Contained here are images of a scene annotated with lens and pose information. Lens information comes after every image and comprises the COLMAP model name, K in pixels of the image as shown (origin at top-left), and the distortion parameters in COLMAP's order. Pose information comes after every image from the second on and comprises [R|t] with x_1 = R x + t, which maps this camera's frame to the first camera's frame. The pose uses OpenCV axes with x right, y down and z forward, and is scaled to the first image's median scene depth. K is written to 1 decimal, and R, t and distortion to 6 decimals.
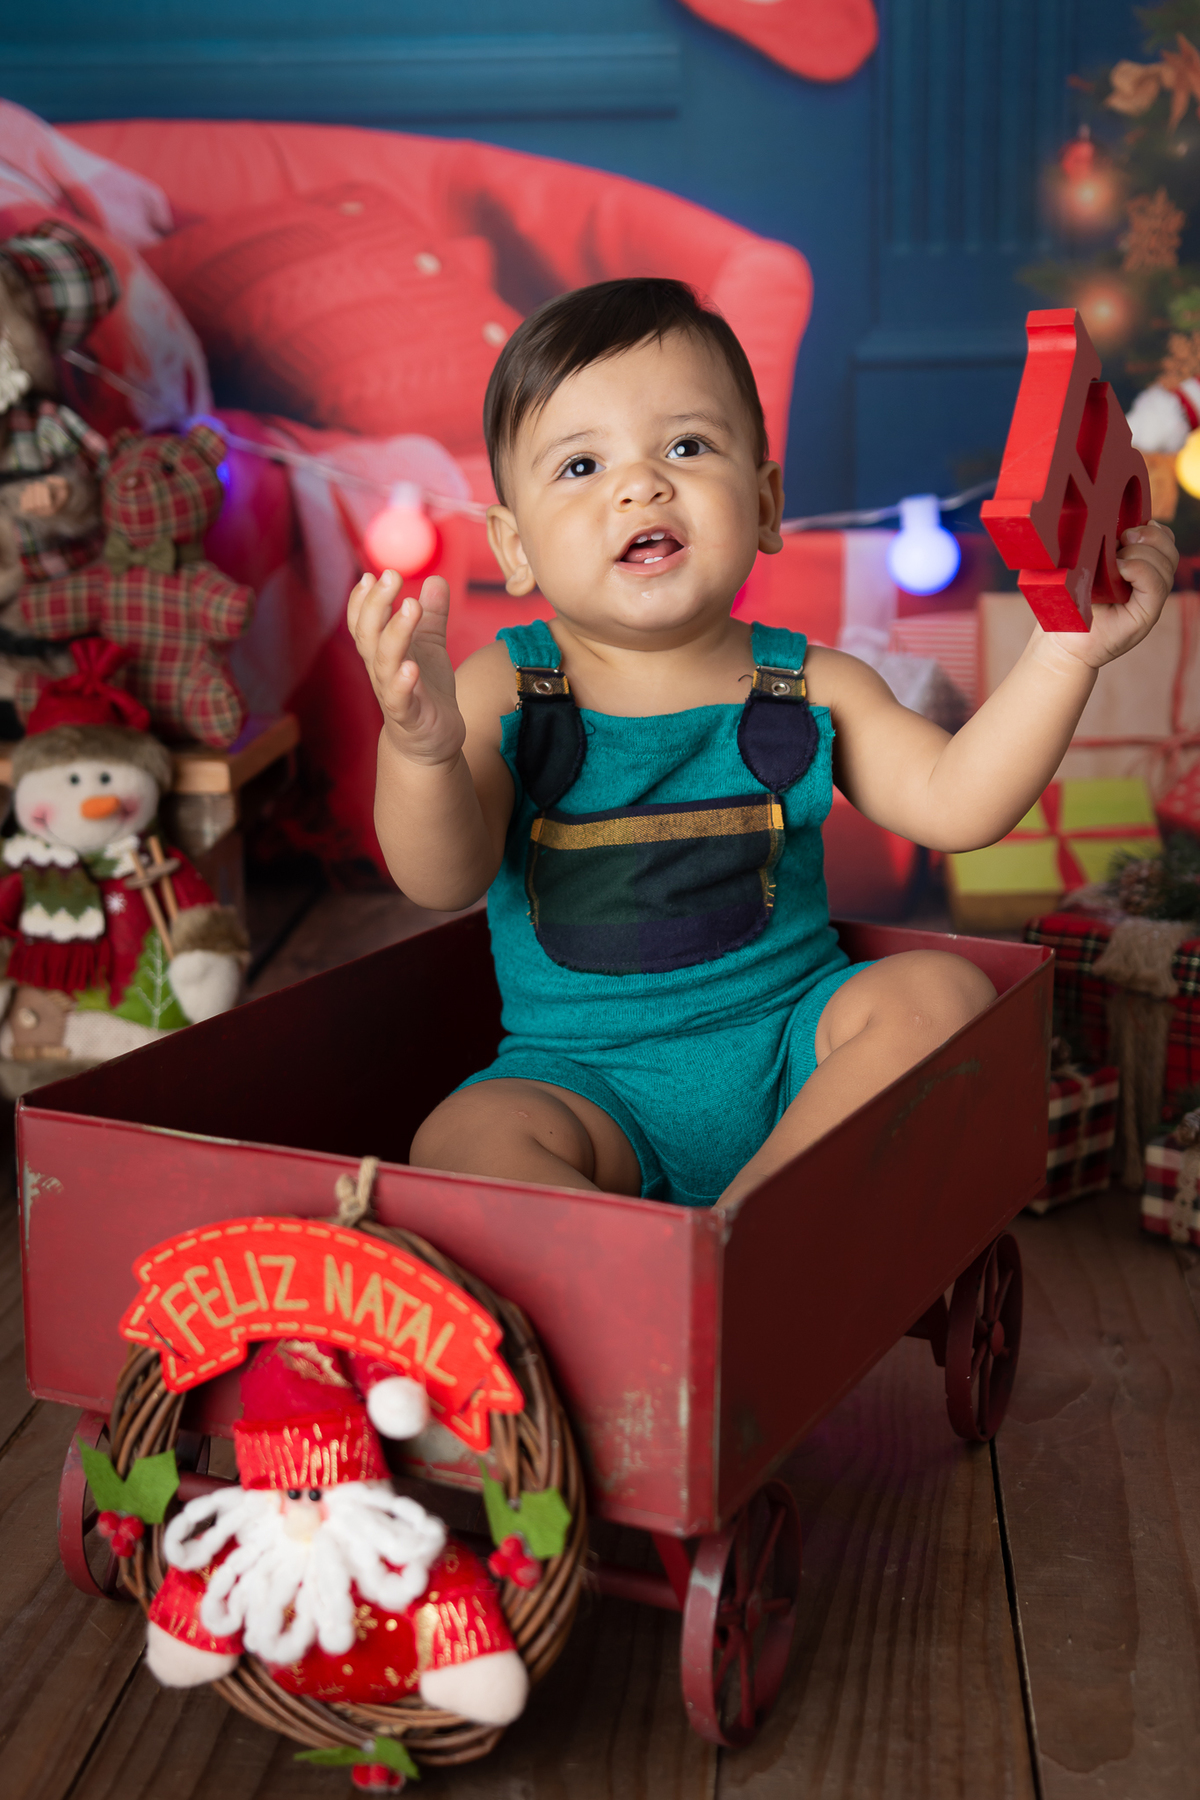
lens RADIAL K [[2579.5, 0, 600.0], [0, 2579.5, 900.0], [0, 0, 1]] dist [0.013856, -0.004892]
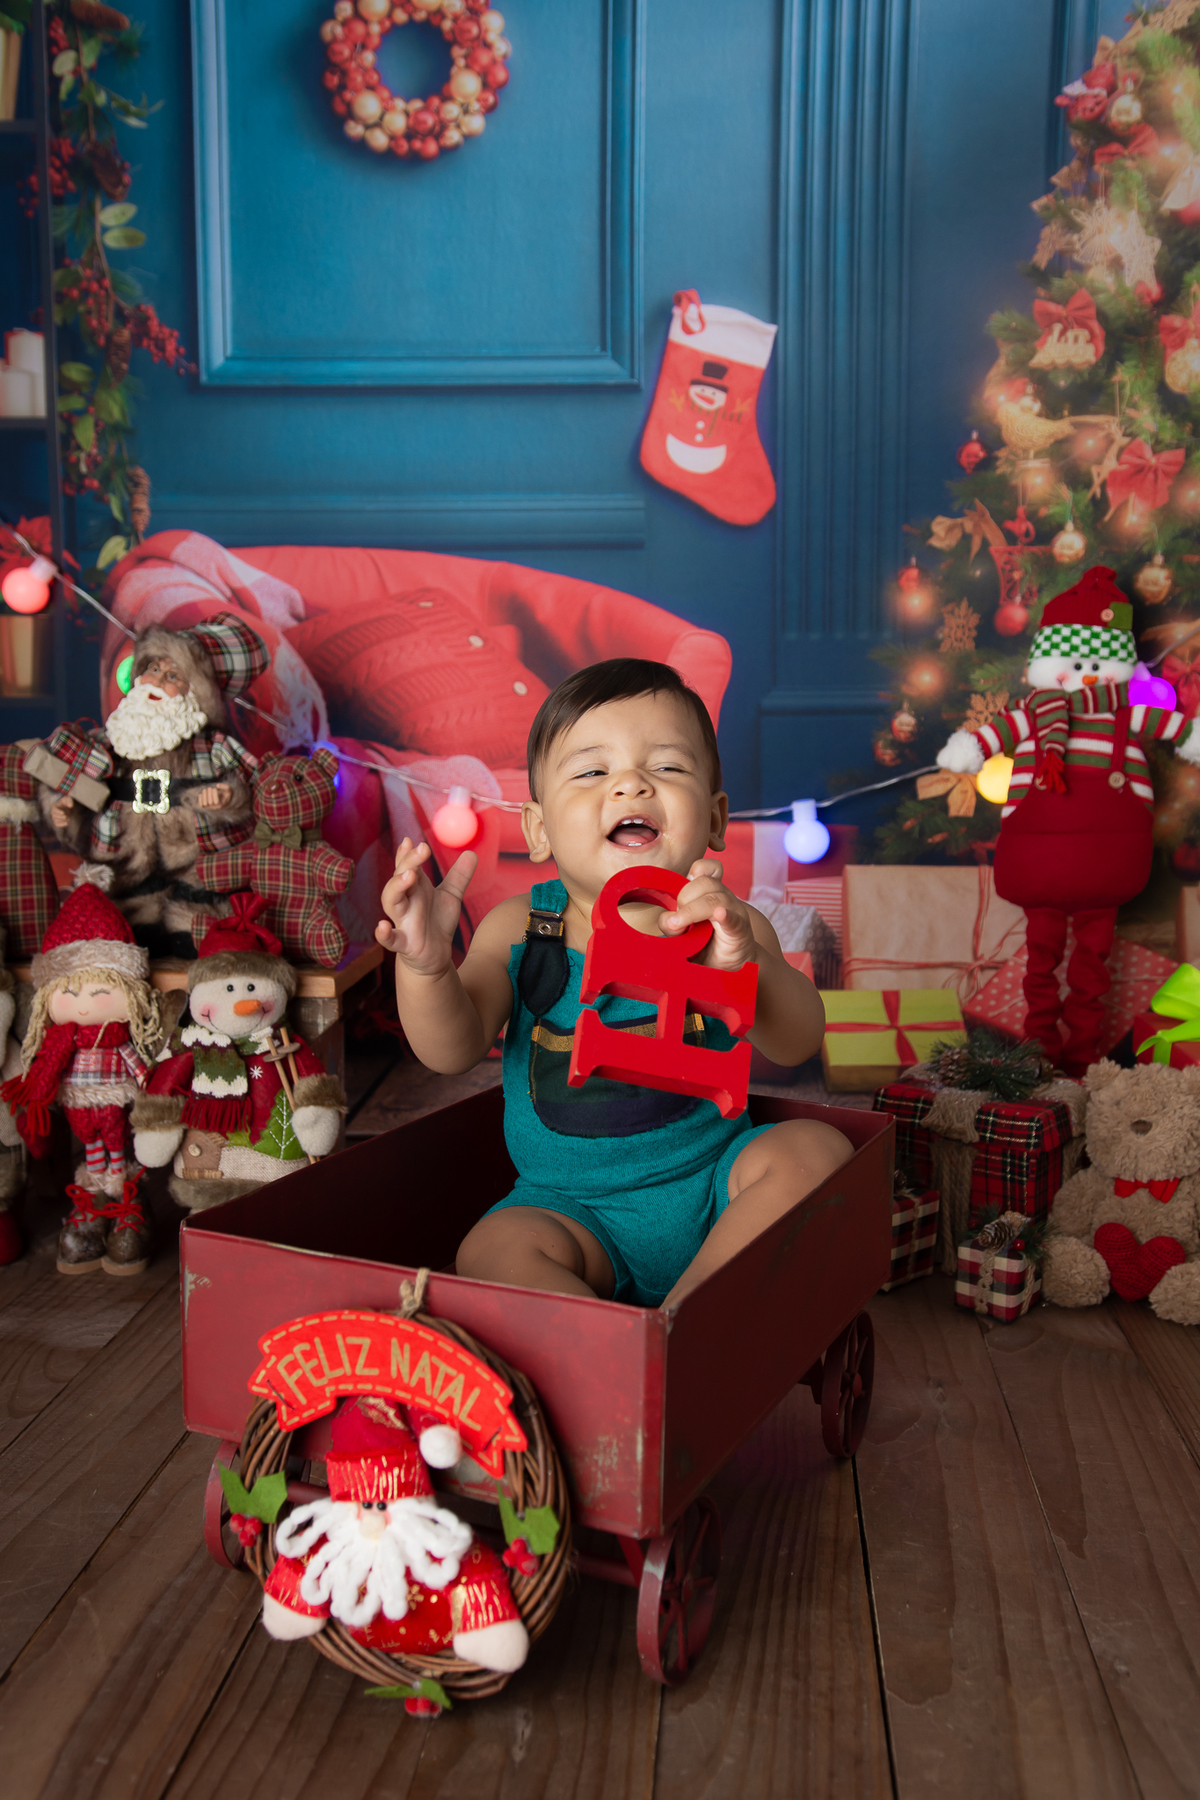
lens RADIAL K [[1726.6, 0, 603.3], [0, 1726.6, 934.8], [0, 0, 1]] dist [-0.012474, -0.001593]
pose [[0.999922, 0.009719, 0.007795, 0.001101], [-0.009185, 0.997787, -0.065847, -0.013864], [-0.008418, 0.065770, 0.997799, 0.014246]]
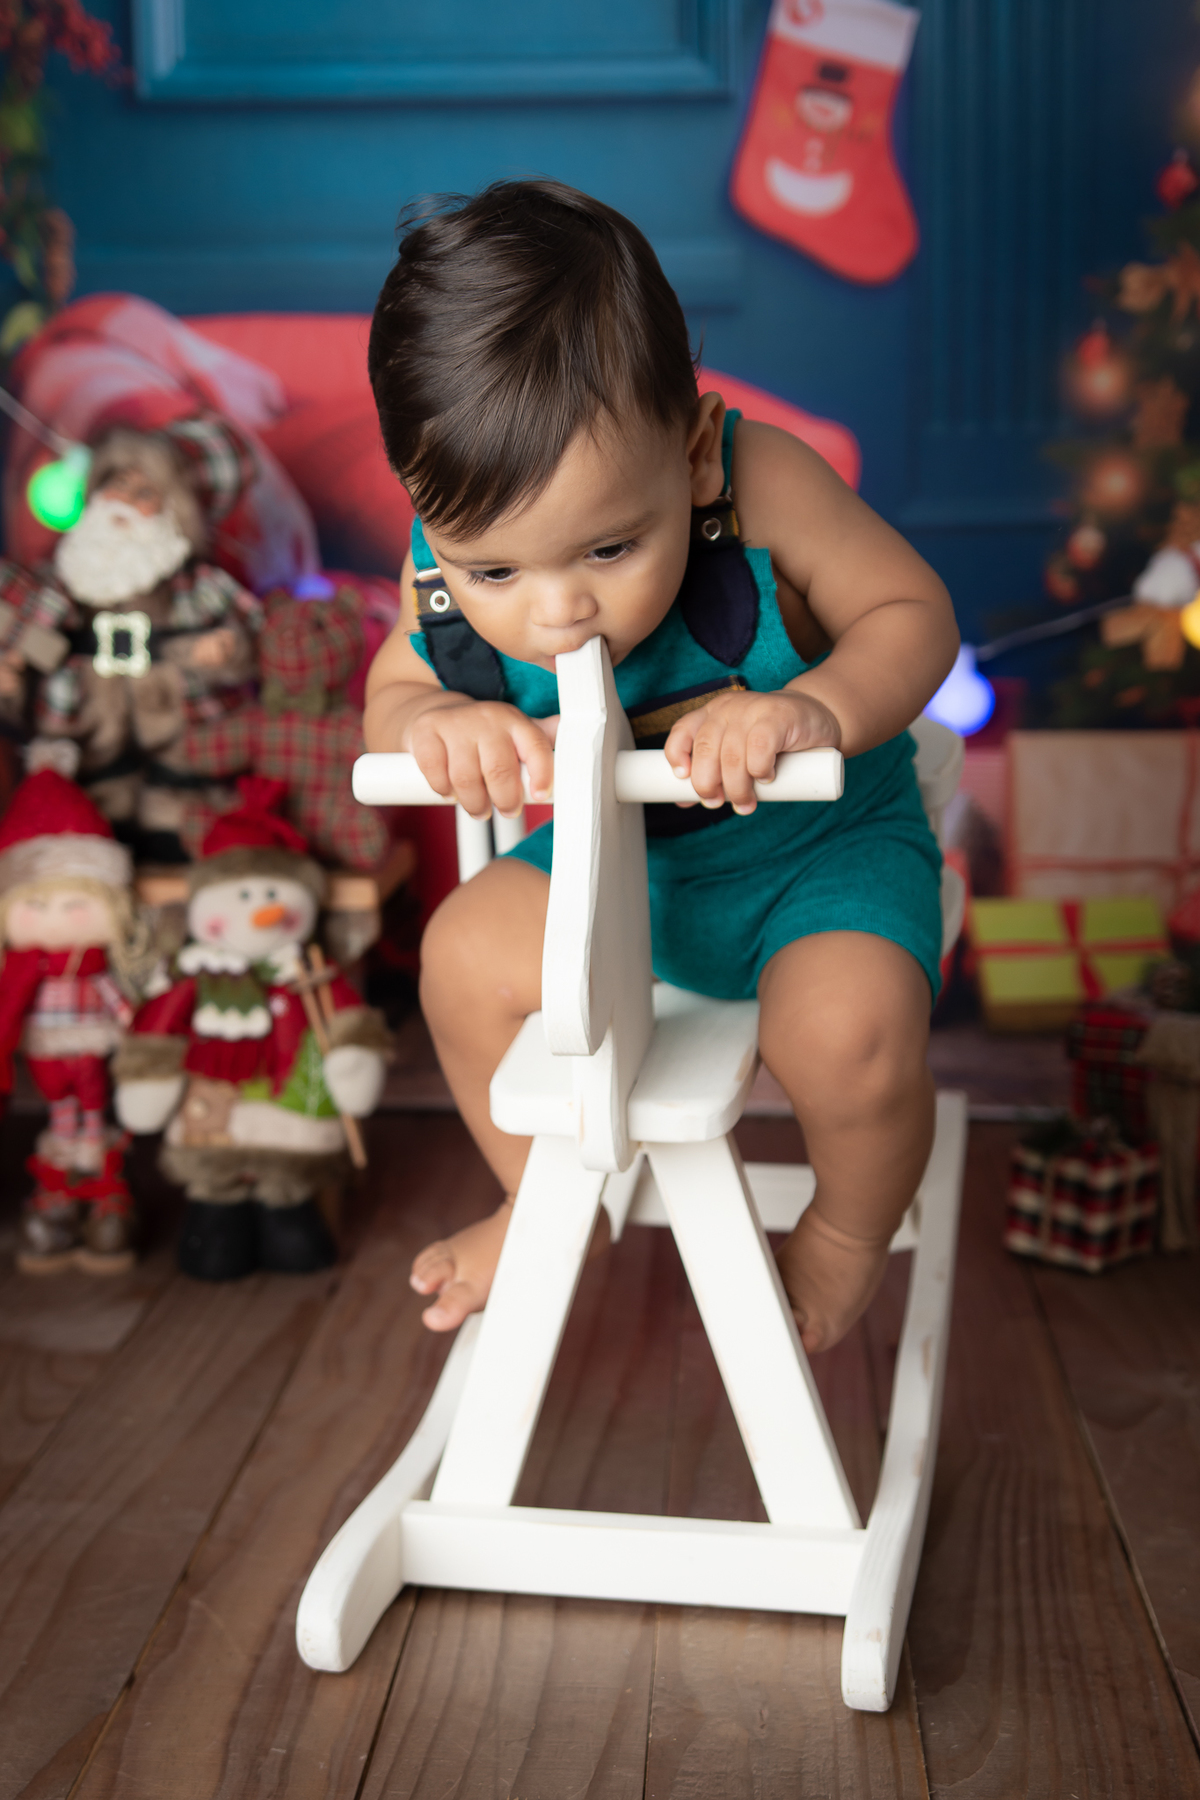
lens RADIAL K [[2581.1, 0, 567.1], [0, 2581.1, 963.0], [0, 0, 1]] dist [0.011340, 0.004368]
pose [[0.999683, -0.007122, 0.024166, -0.088207], [0.007993, 0.999315, -0.036138, 0.024626], [-0.023892, 0.036320, 0.999055, -0.137426]]
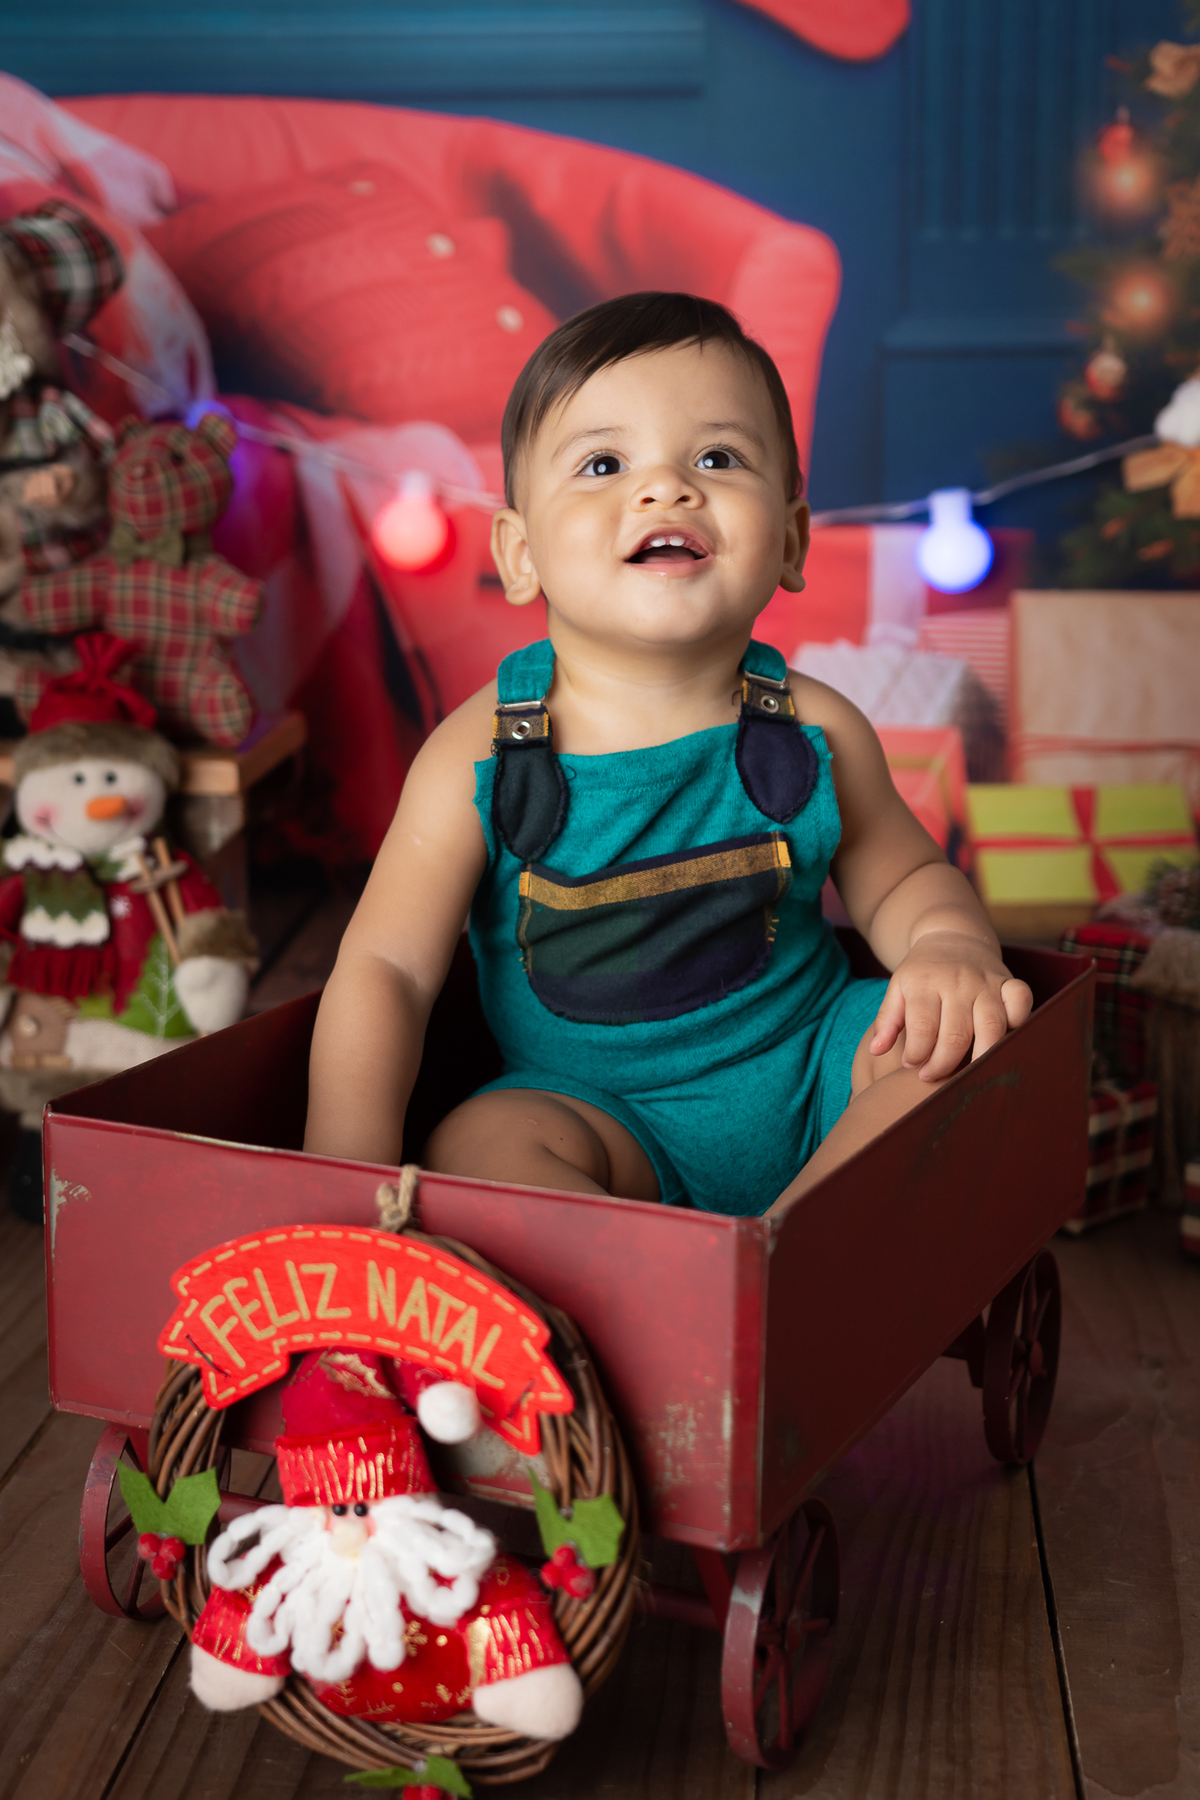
lens RADIAL K [[2749.8, 0, 602.5], [0, 2749.8, 887.7], [0, 0, 1]] dist [-0.003310, 0.061752]
pose [[0.999971, 0.005802, 0.004881, -0.012249], [-0.005763, 0.999952, -0.007967, 0.001092], [-0.004927, 0.007939, 0.999956, -0.029228]]
